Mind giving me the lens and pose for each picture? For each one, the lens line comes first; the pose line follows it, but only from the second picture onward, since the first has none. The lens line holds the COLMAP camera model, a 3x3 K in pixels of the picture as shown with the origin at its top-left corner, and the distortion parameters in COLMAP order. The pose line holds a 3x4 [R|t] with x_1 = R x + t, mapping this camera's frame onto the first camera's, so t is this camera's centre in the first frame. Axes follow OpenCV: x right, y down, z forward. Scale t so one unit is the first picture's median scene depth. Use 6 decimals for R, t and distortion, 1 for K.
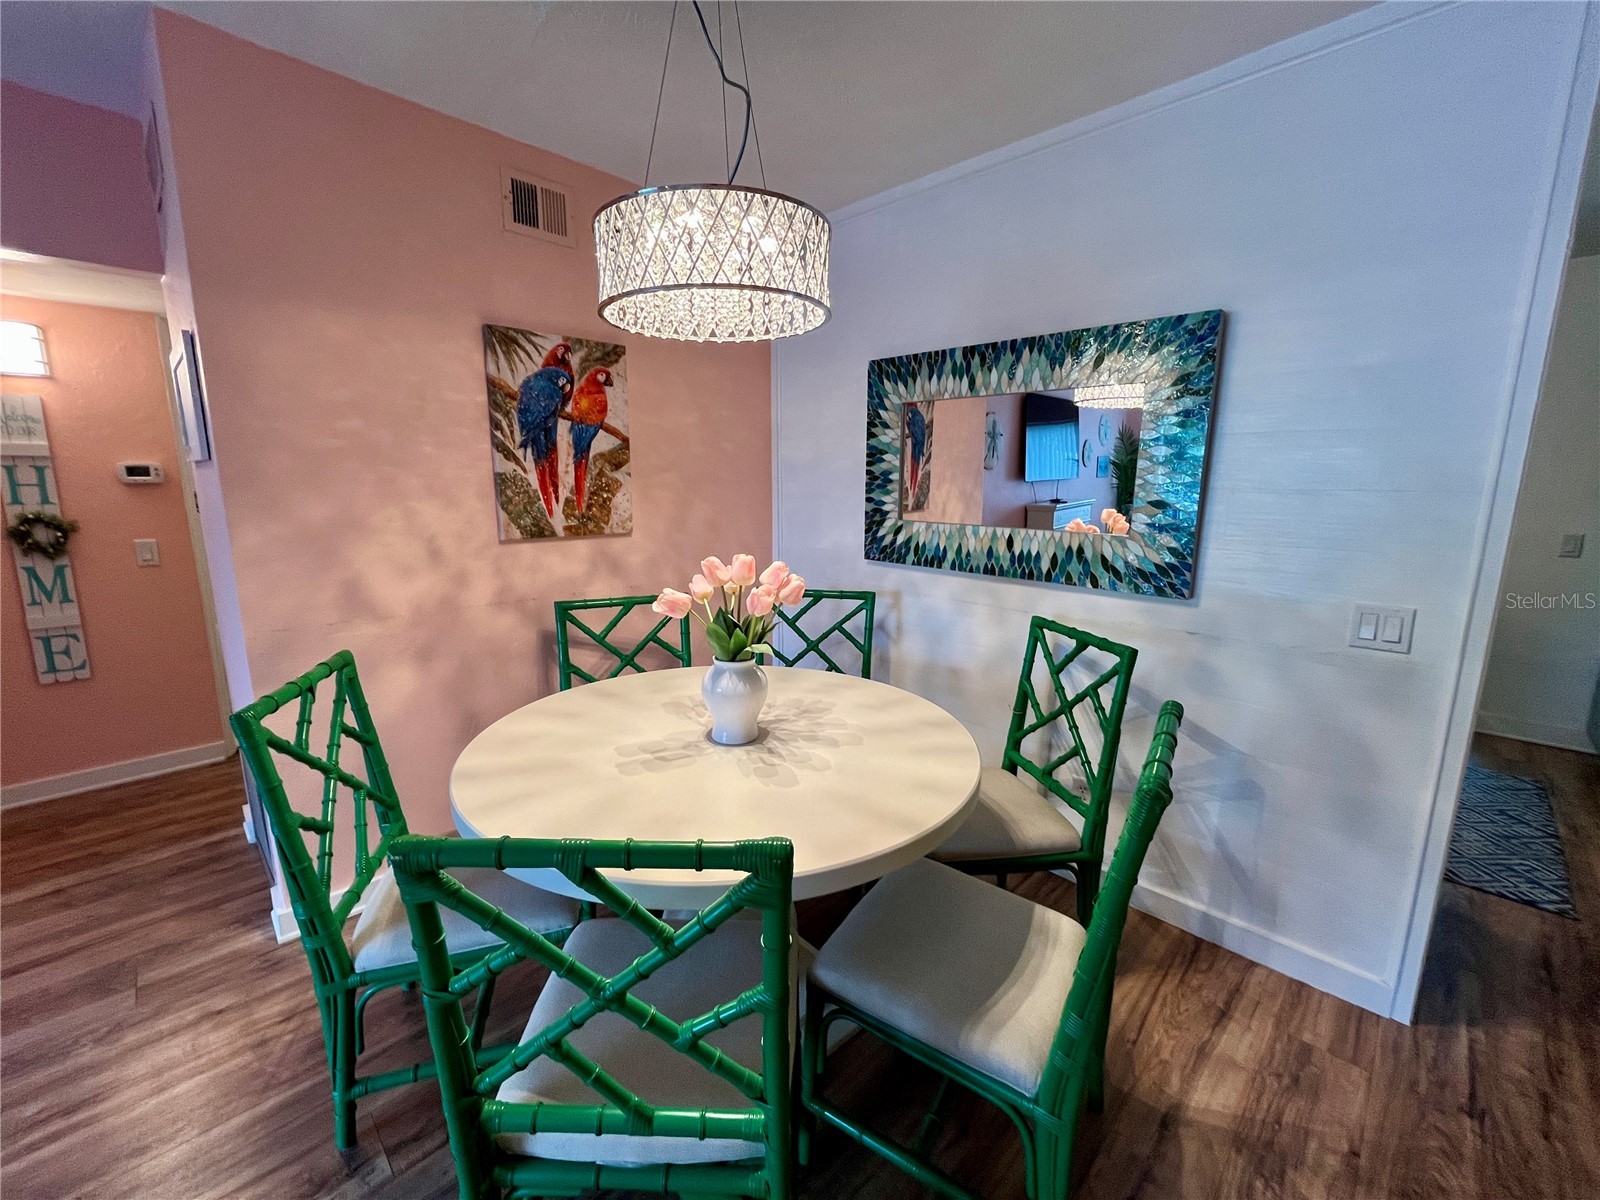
lens RADIAL K [[648.6, 0, 787.8], [0, 648.6, 598.5], [0, 0, 1]] dist [-0.001840, -0.000721]
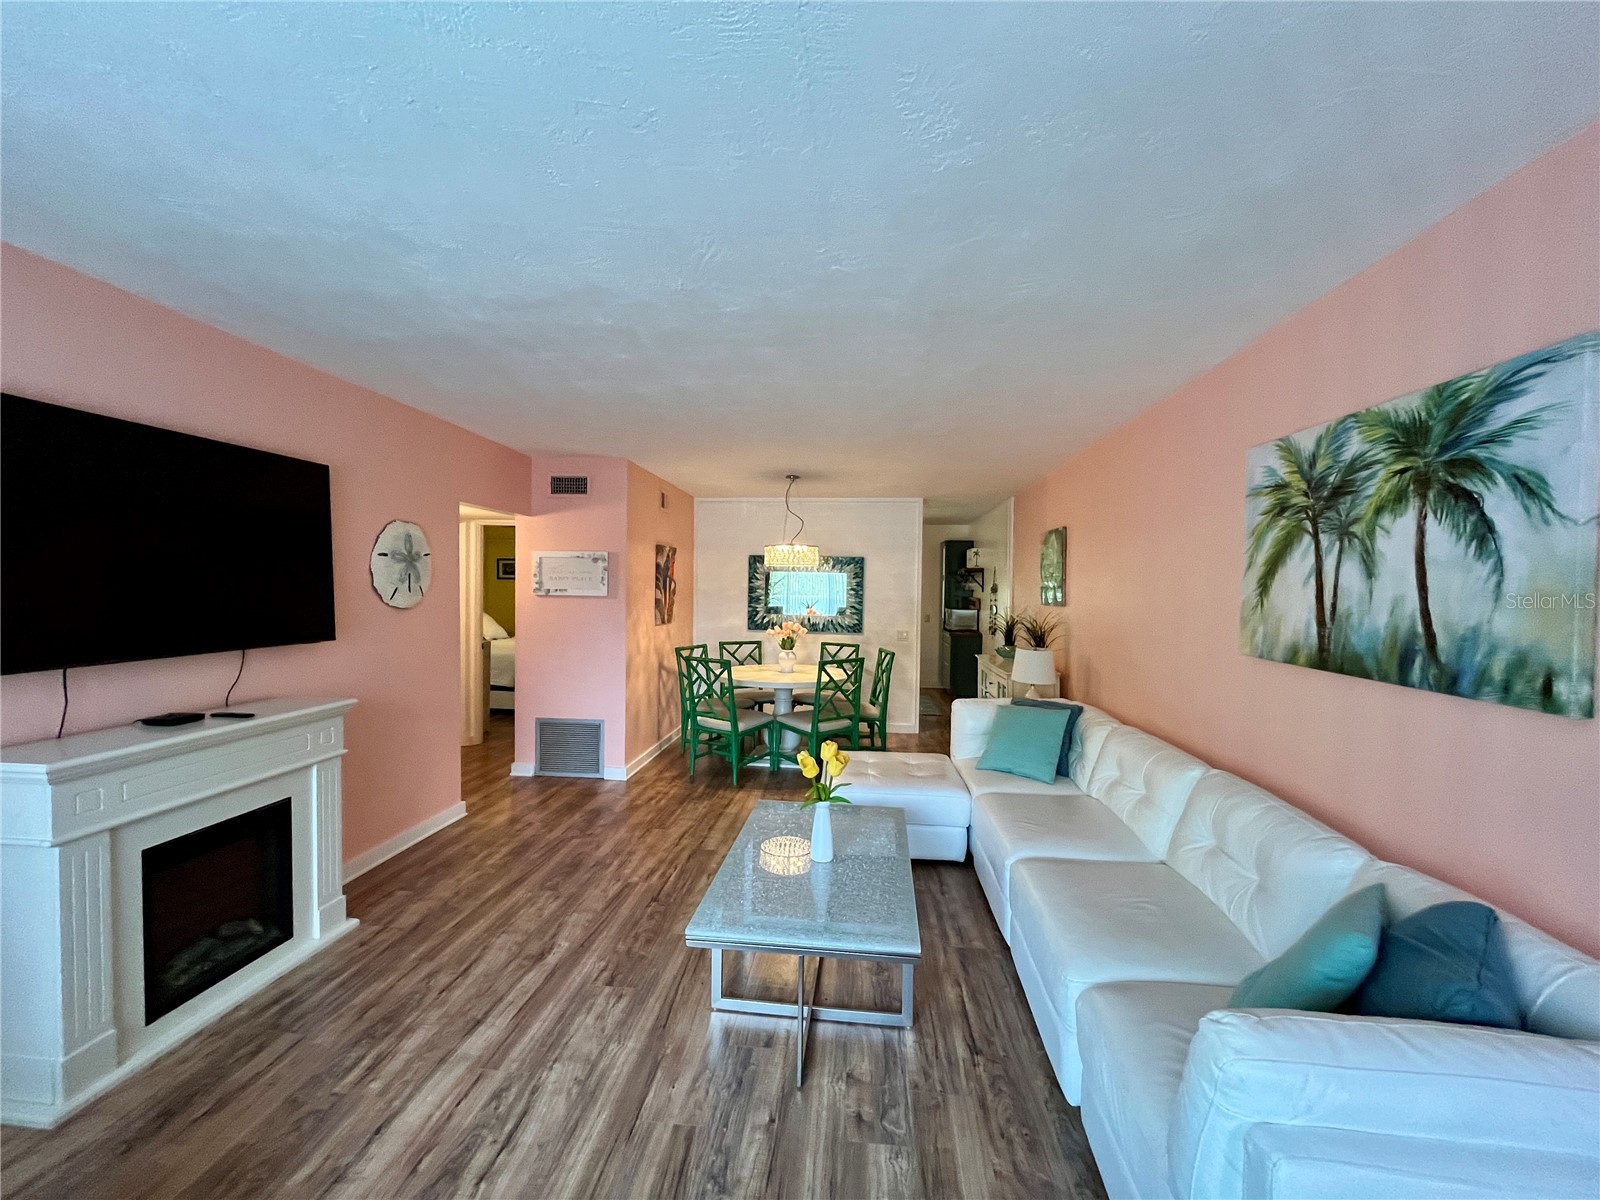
lens RADIAL K [[648.6, 0, 801.0], [0, 648.6, 595.9], [0, 0, 1]] dist [-0.001840, -0.000721]
pose [[0.769007, -0.003781, 0.639229, -1.594190], [0.104276, 0.987330, -0.119606, 0.158227], [-0.630678, 0.158634, 0.759658, -1.276365]]
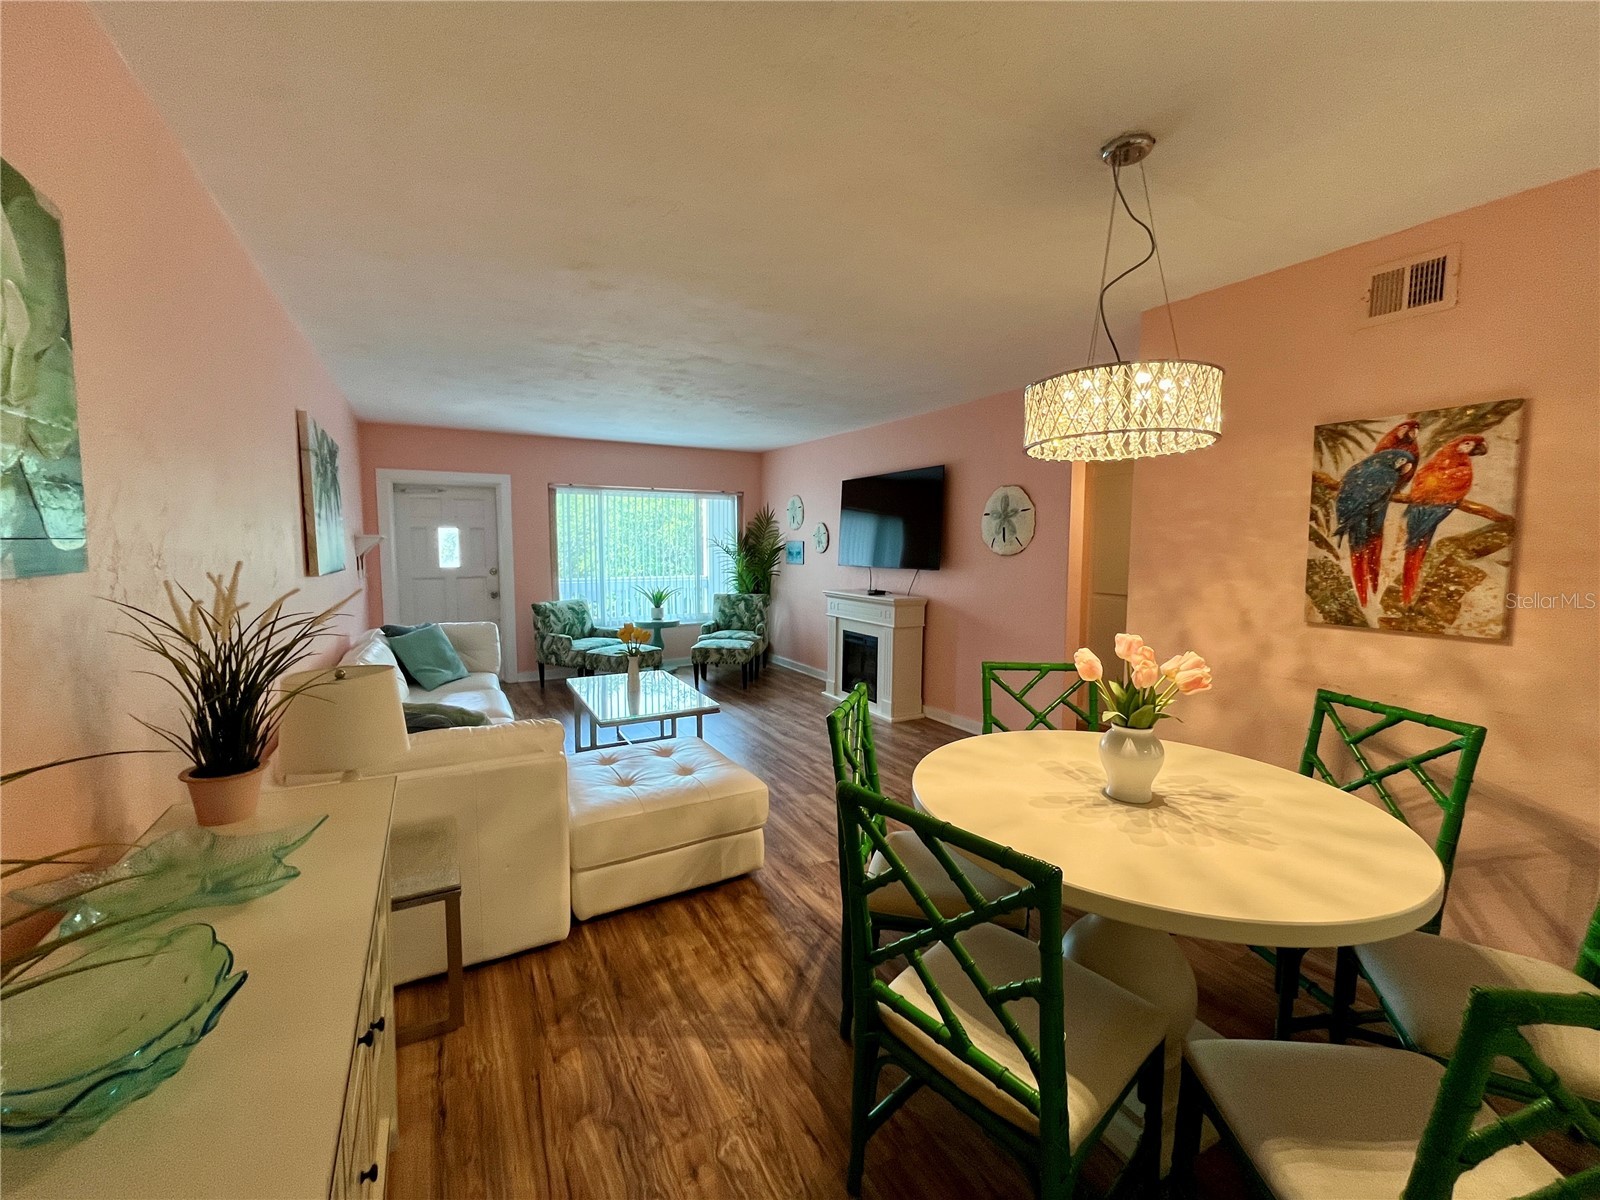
lens RADIAL K [[648.6, 0, 796.1], [0, 648.6, 596.3], [0, 0, 1]] dist [-0.001840, -0.000721]
pose [[-0.270447, 0.074060, -0.959882, 0.778710], [-0.175494, 0.976539, 0.124791, -0.113937], [0.946605, 0.202203, -0.251105, 0.458836]]
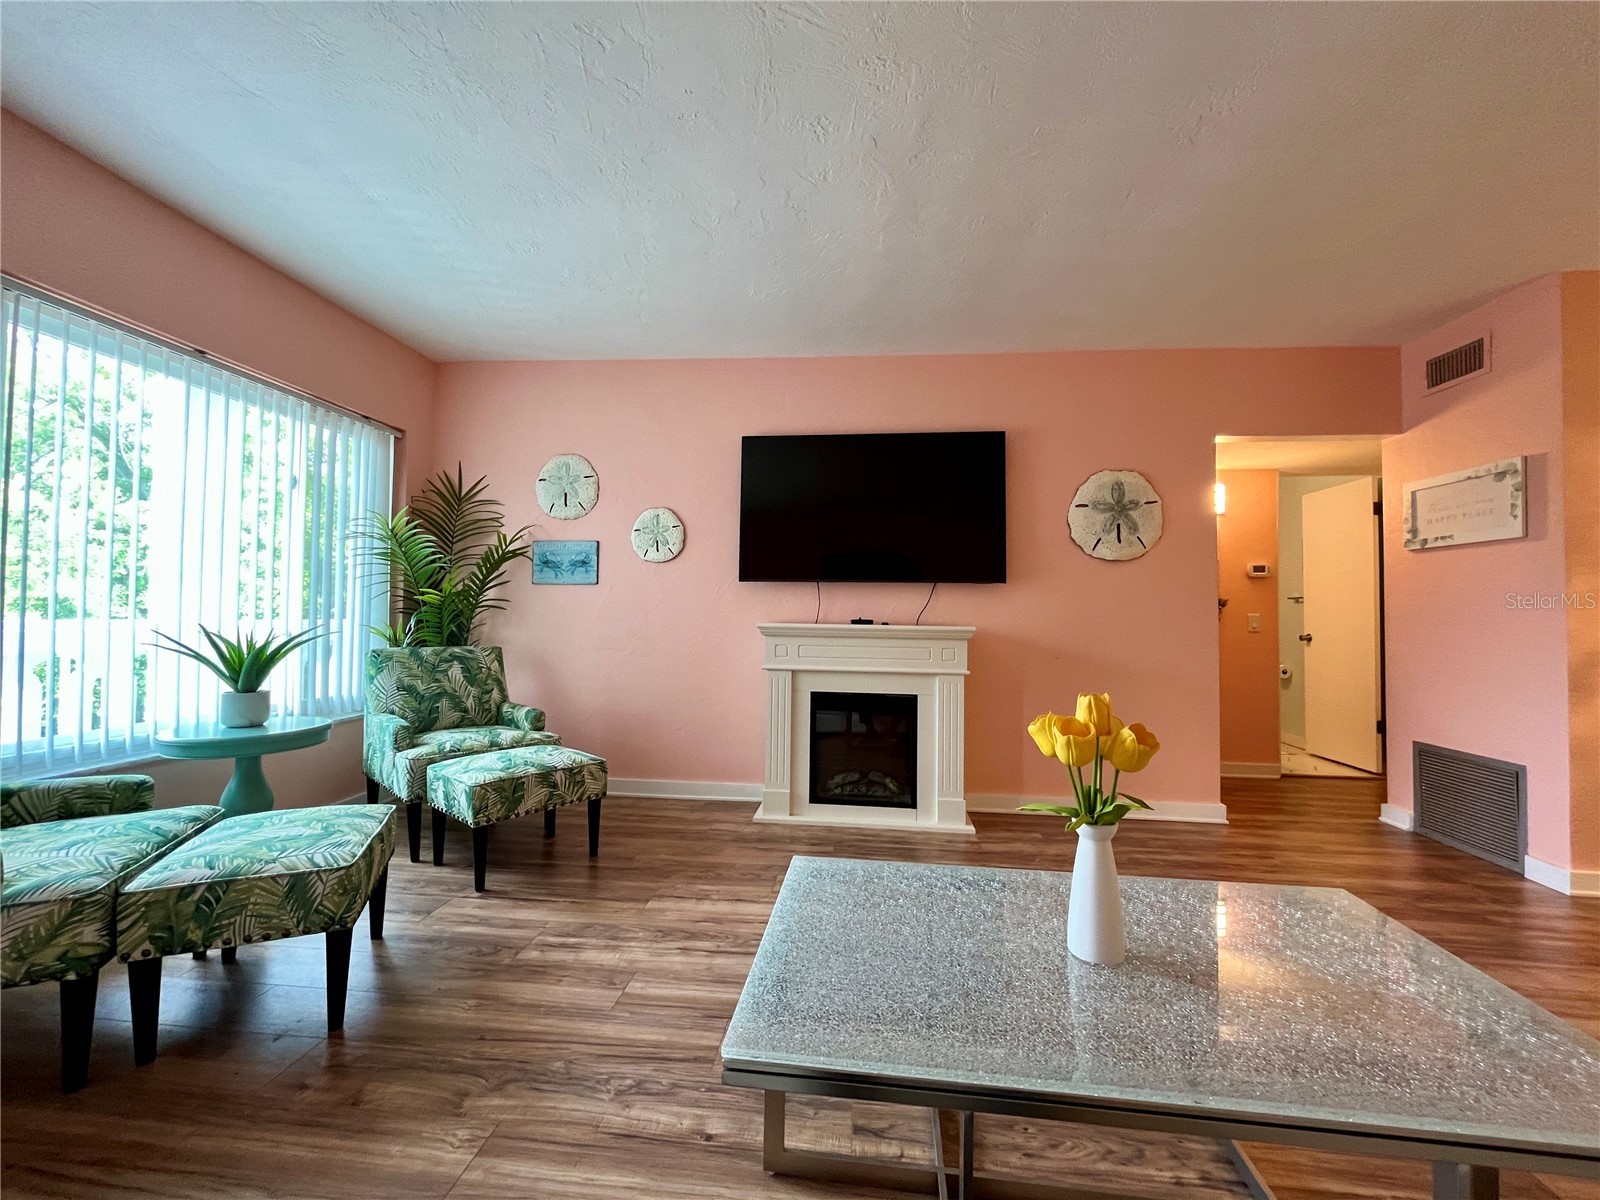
lens RADIAL K [[648.6, 0, 795.8], [0, 648.6, 598.0], [0, 0, 1]] dist [-0.001840, -0.000721]
pose [[0.630869, -0.015490, -0.775735, -0.629394], [-0.149374, 0.978673, -0.141021, 0.306160], [0.761375, 0.204841, 0.615100, -0.932186]]
